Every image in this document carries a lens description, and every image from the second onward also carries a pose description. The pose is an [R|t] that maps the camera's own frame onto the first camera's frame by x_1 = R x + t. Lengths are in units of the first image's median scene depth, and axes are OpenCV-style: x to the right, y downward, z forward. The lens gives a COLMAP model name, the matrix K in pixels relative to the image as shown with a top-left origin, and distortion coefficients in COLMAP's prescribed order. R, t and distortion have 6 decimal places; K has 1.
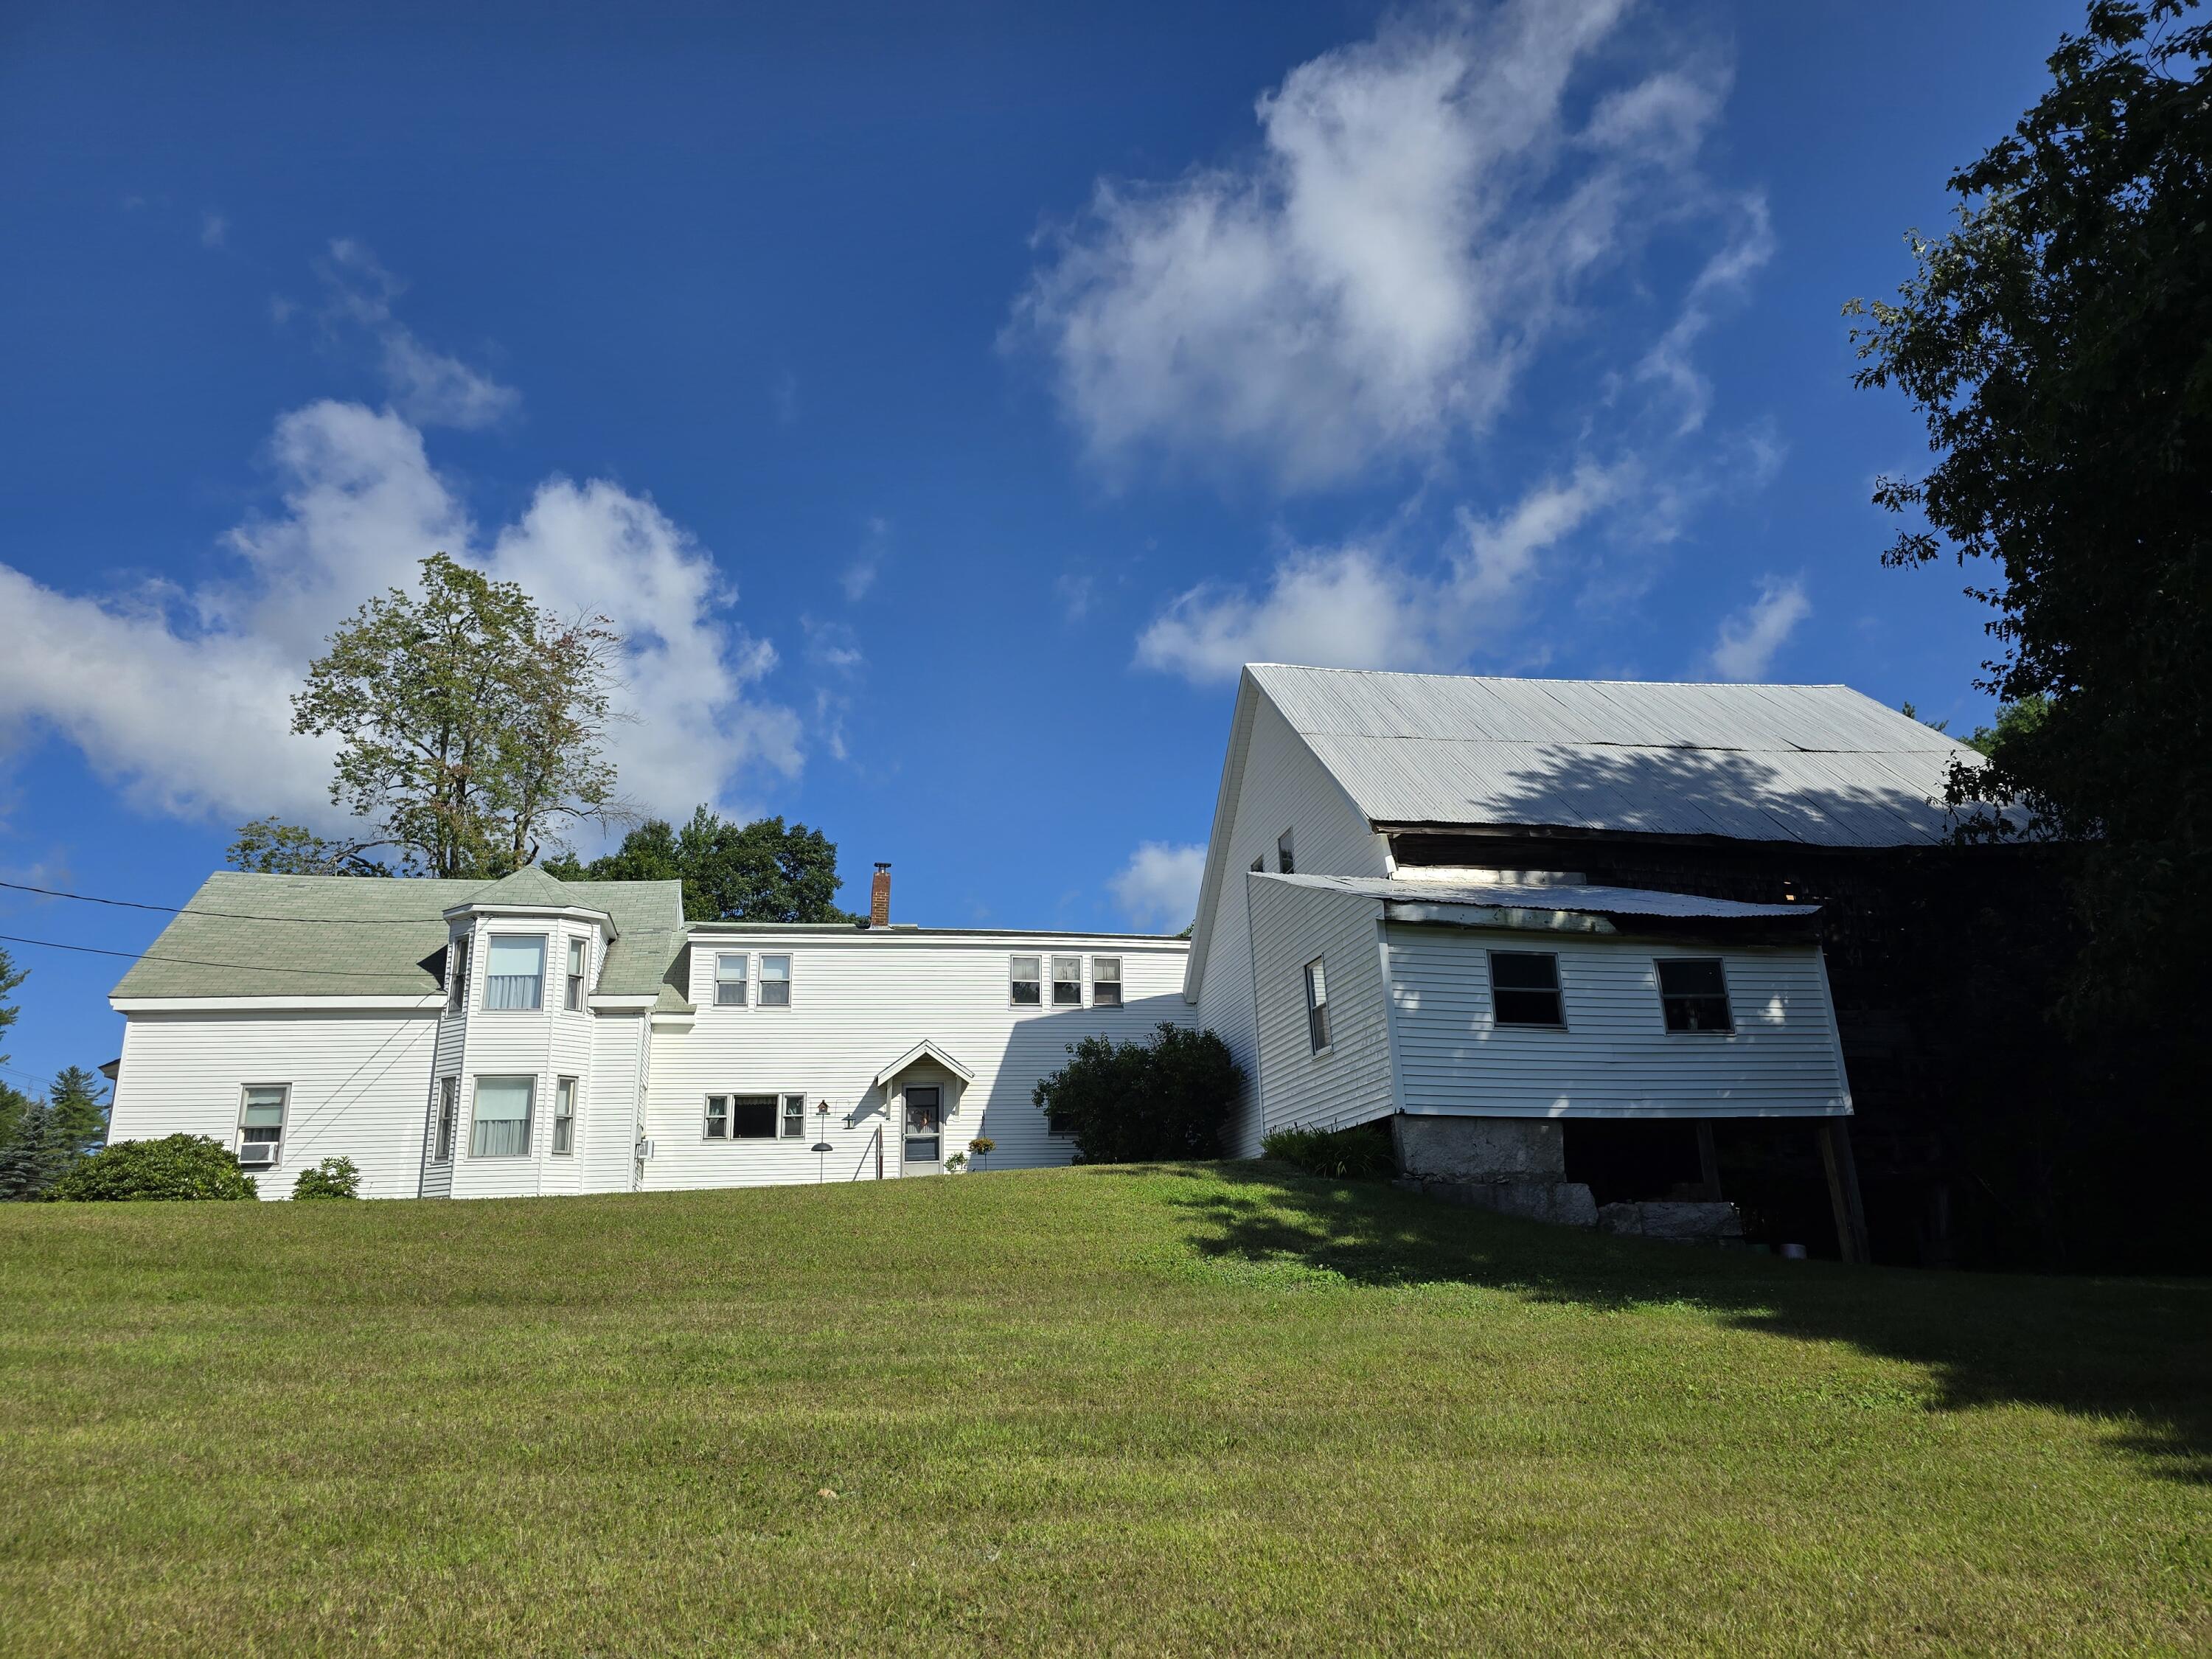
lens RADIAL K [[1482.0, 0, 1111.2], [0, 1482.0, 831.2], [0, 0, 1]] dist [0.060048, -0.054037]
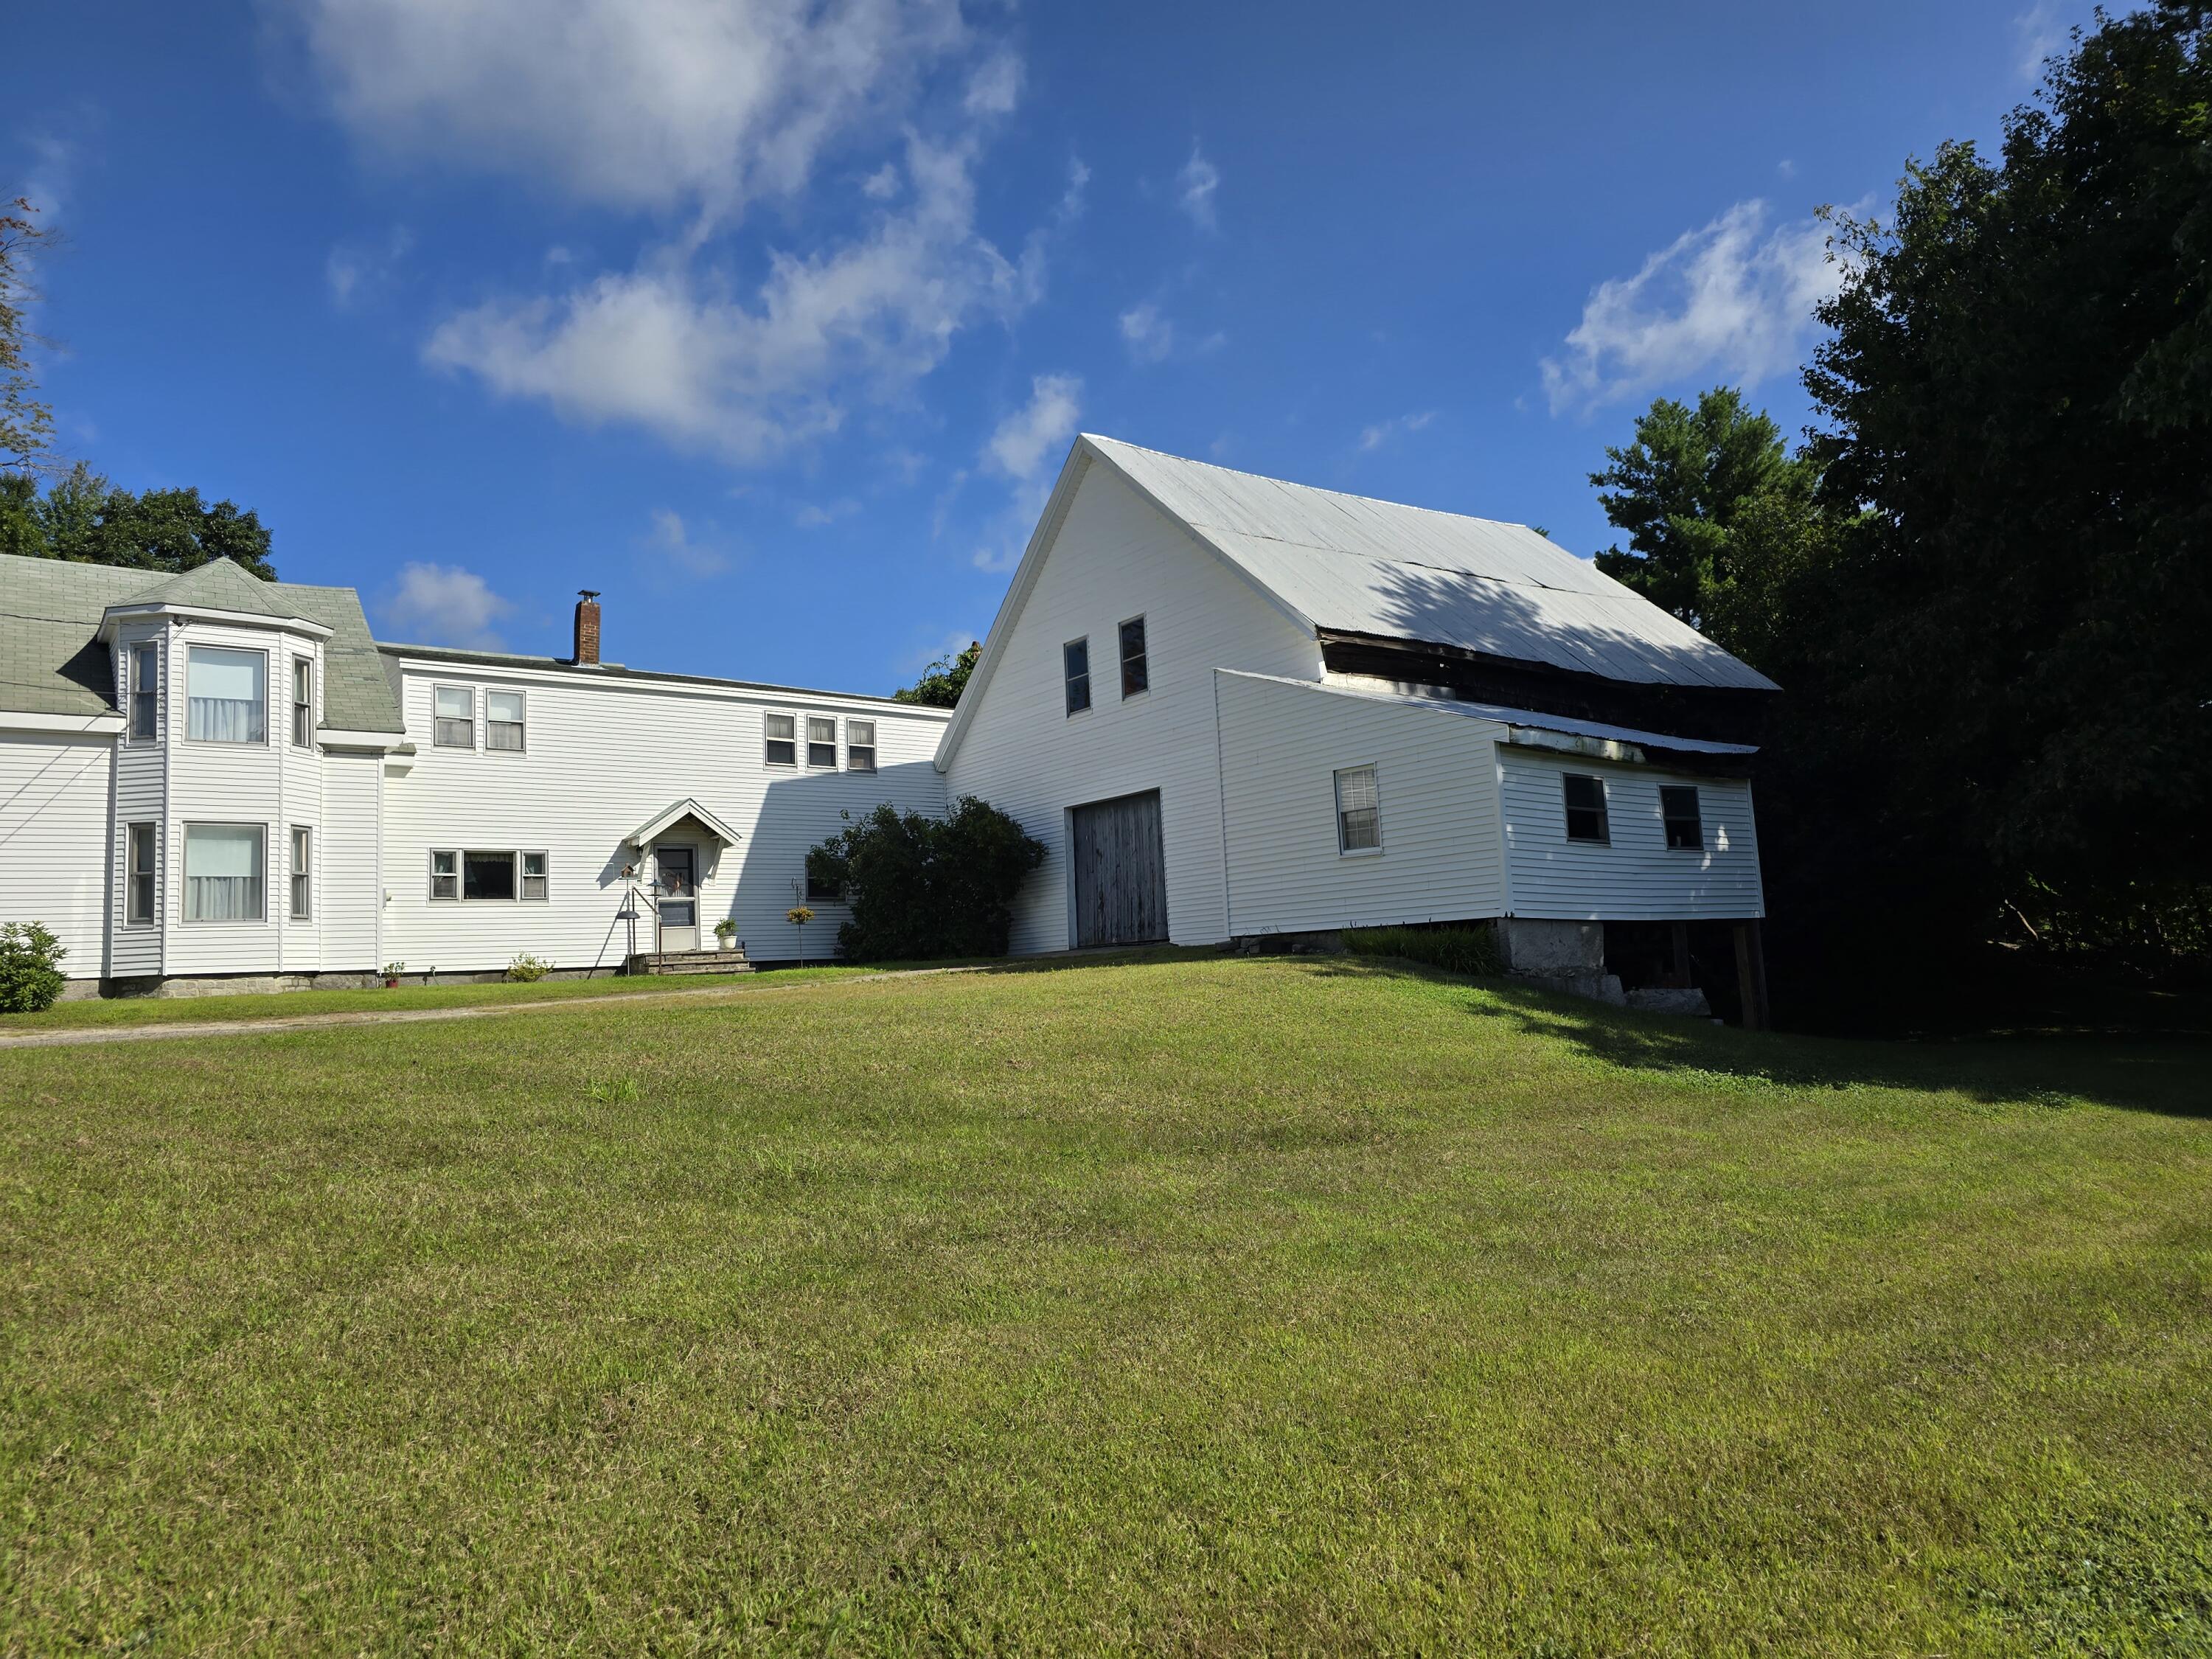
lens RADIAL K [[1482.0, 0, 1104.1], [0, 1482.0, 845.5], [0, 0, 1]] dist [0.060048, -0.054037]
pose [[0.906428, 0.031262, 0.421202, -0.306682], [-0.107120, 0.981666, 0.157660, -0.003612], [-0.408551, -0.188027, 0.893158, 0.075839]]
